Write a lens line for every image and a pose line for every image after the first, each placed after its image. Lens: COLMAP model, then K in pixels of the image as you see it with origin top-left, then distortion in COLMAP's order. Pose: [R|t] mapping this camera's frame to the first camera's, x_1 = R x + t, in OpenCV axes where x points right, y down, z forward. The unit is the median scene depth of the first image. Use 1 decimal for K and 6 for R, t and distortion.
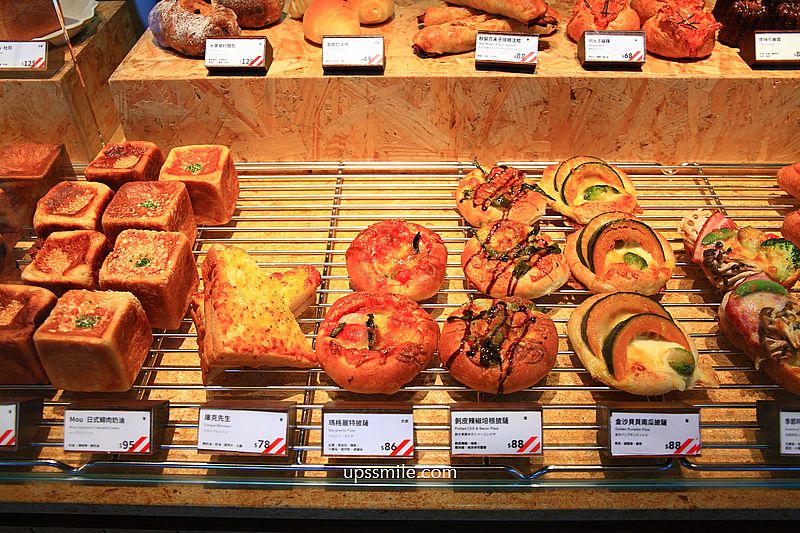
lens RADIAL K [[731.3, 0, 396.5], [0, 731.3, 265.6], [0, 0, 1]] dist [-0.042029, 0.000000]
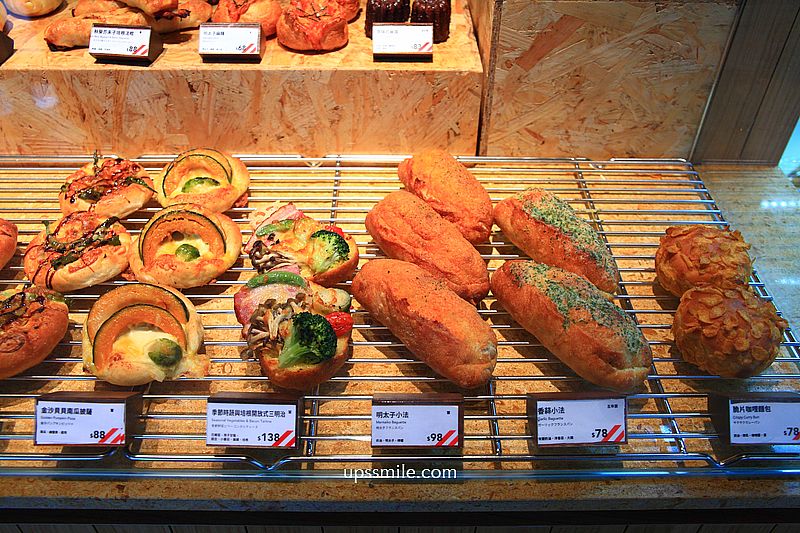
lens RADIAL K [[731.3, 0, 400.7], [0, 731.3, 264.3], [0, 0, 1]] dist [-0.042029, 0.000000]
pose [[0.999765, 0.001932, 0.021611, 0.514411], [-0.002129, 0.999956, 0.009124, -0.000026], [-0.021593, -0.009168, 0.999725, -0.012470]]
